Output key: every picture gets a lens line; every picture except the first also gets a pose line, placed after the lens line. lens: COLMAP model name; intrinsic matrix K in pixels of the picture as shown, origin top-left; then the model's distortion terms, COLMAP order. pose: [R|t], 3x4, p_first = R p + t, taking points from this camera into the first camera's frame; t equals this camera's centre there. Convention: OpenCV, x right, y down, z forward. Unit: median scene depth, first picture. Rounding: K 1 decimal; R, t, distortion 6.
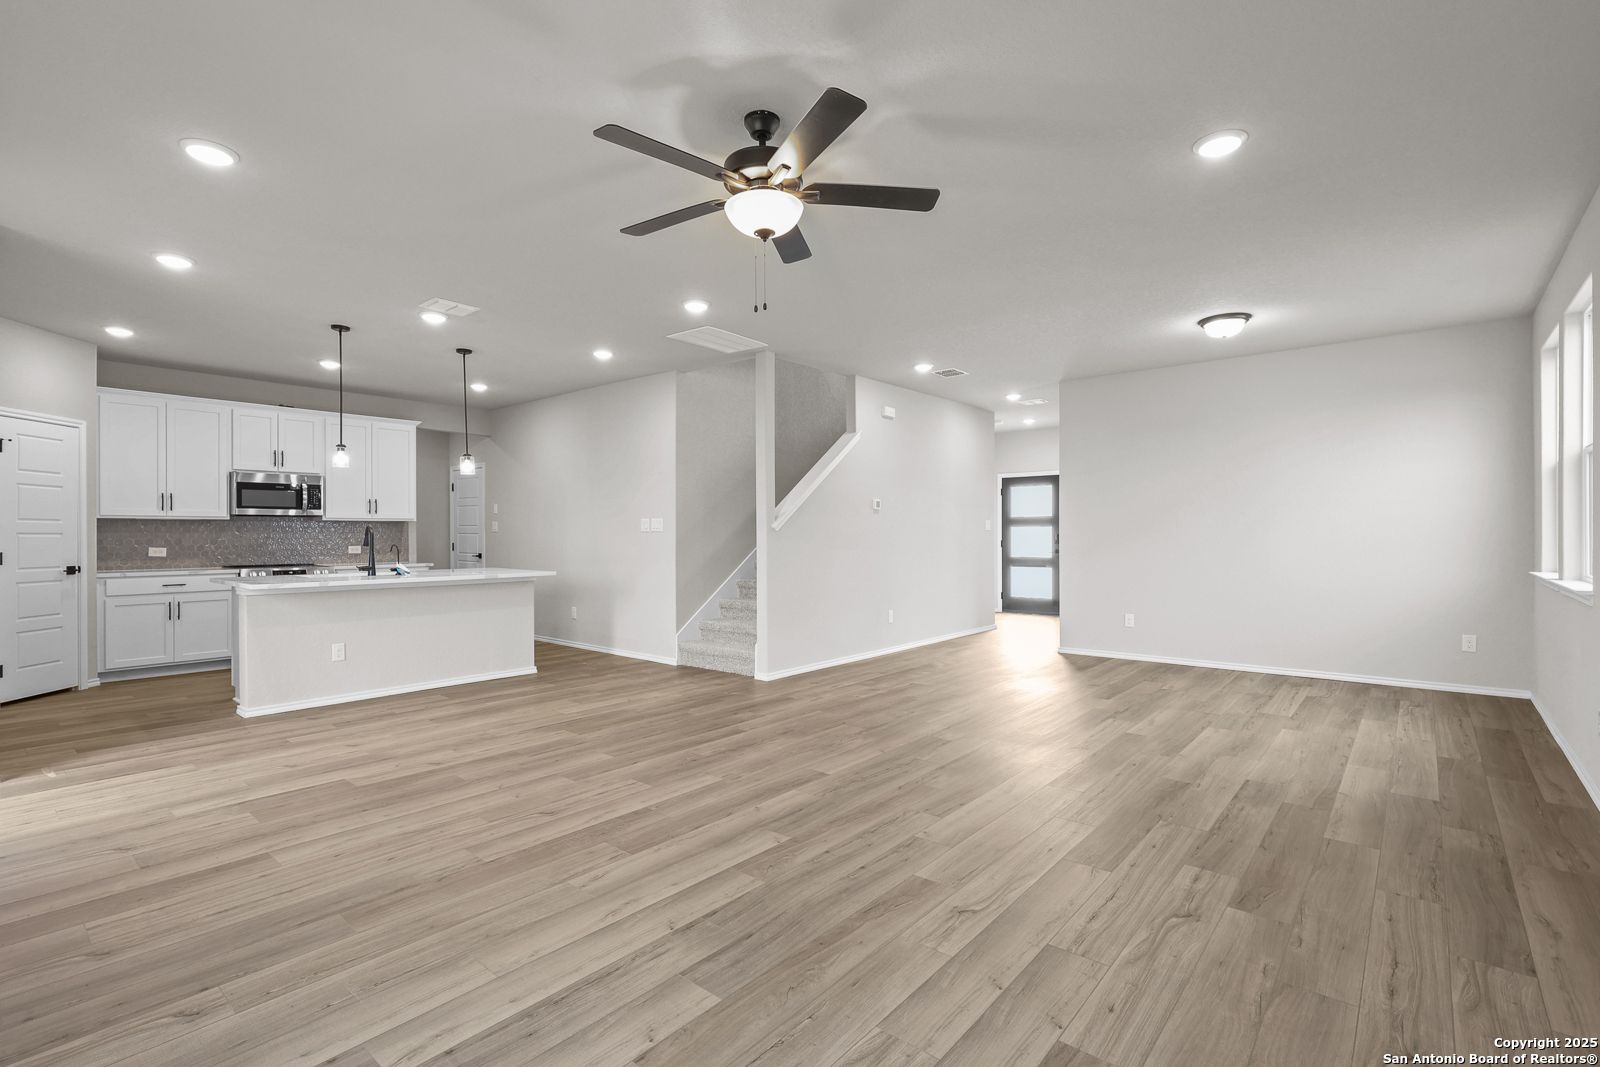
lens RADIAL K [[732.8, 0, 796.6], [0, 732.8, 532.2], [0, 0, 1]] dist [-0.001991, -0.000189]
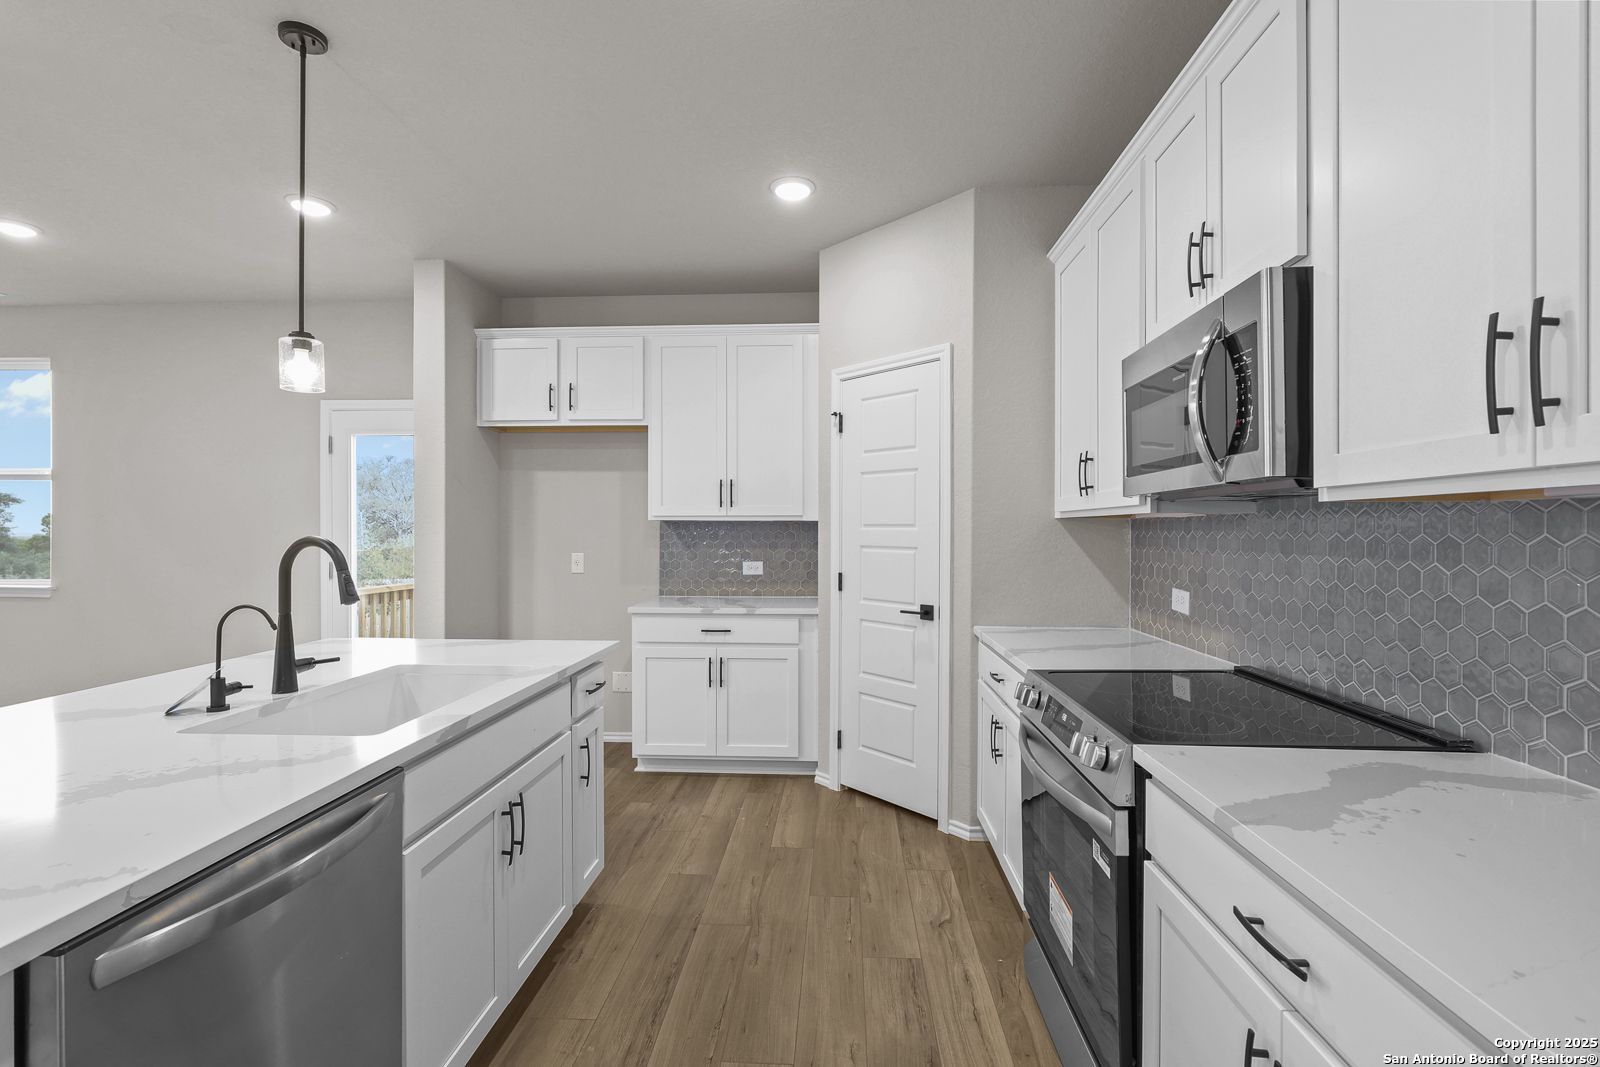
lens RADIAL K [[732.8, 0, 796.6], [0, 732.8, 532.2], [0, 0, 1]] dist [-0.001991, -0.000189]
pose [[-0.796985, 0.004814, -0.603979, -0.479548], [0.003103, 0.999988, 0.003876, -0.011262], [0.603991, 0.001215, -0.796991, 1.187153]]
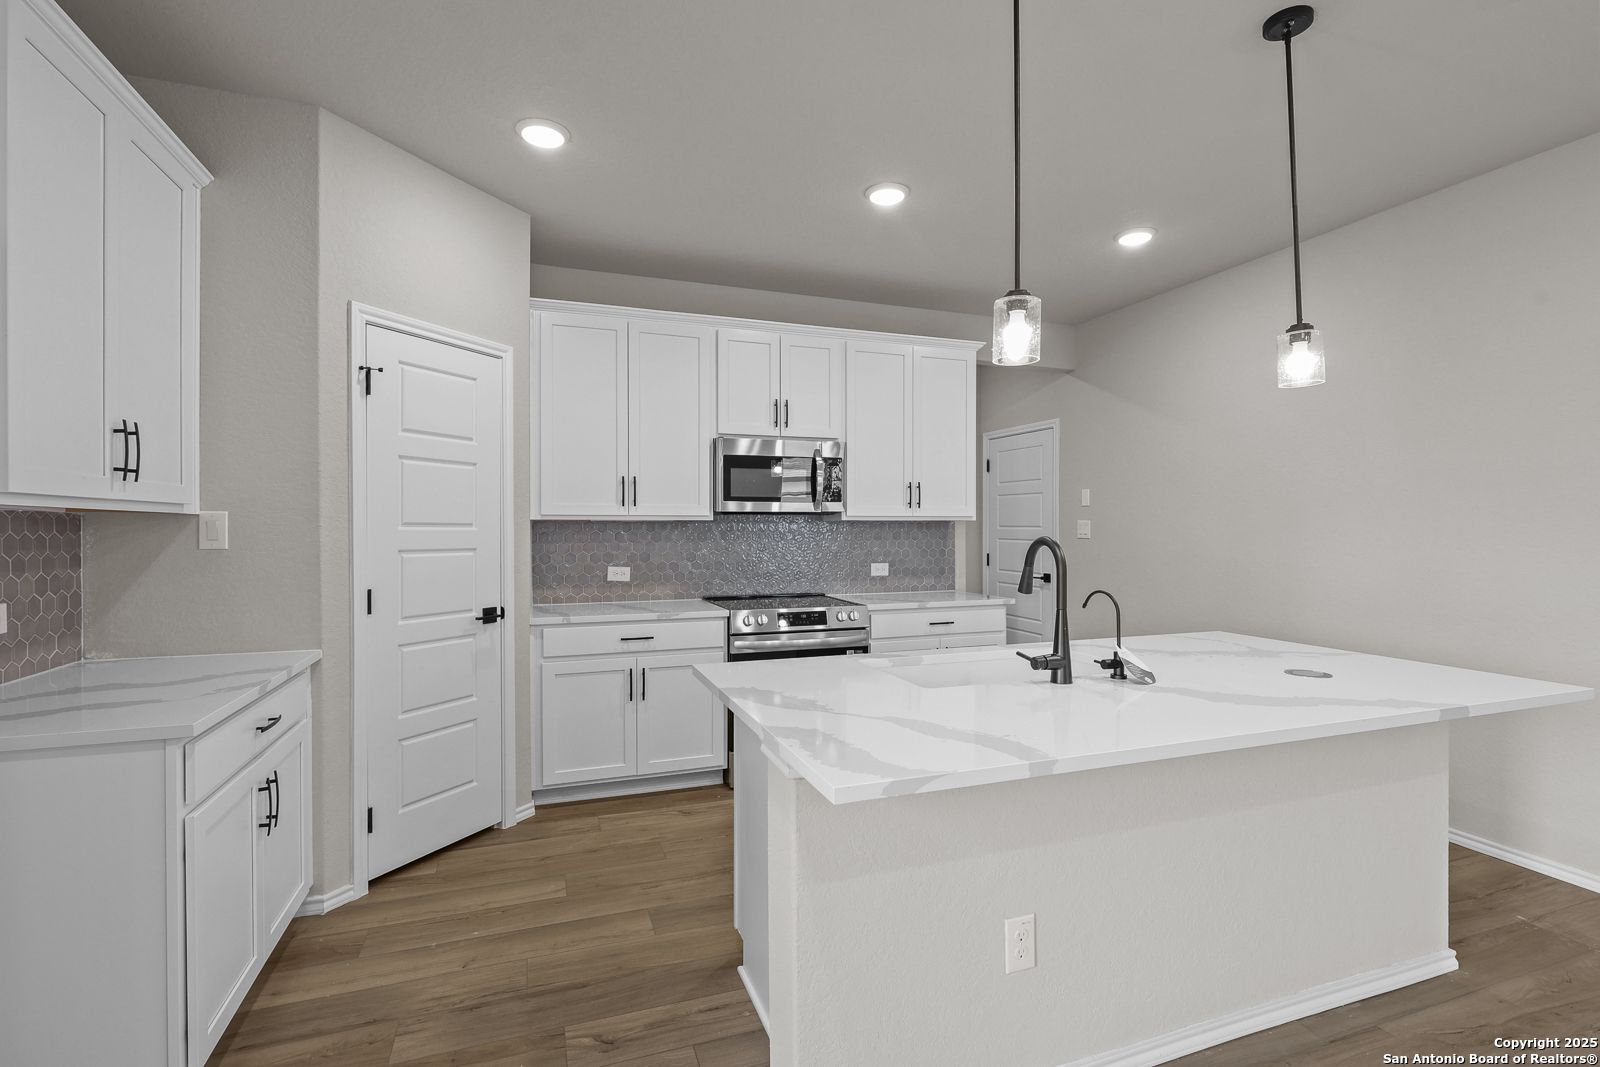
lens RADIAL K [[732.8, 0, 796.6], [0, 732.8, 532.2], [0, 0, 1]] dist [-0.001991, -0.000189]
pose [[0.869852, 0.005084, -0.493287, -0.439865], [-0.001155, 0.999965, 0.008270, -0.013184], [0.493312, -0.006624, 0.869827, 0.538323]]
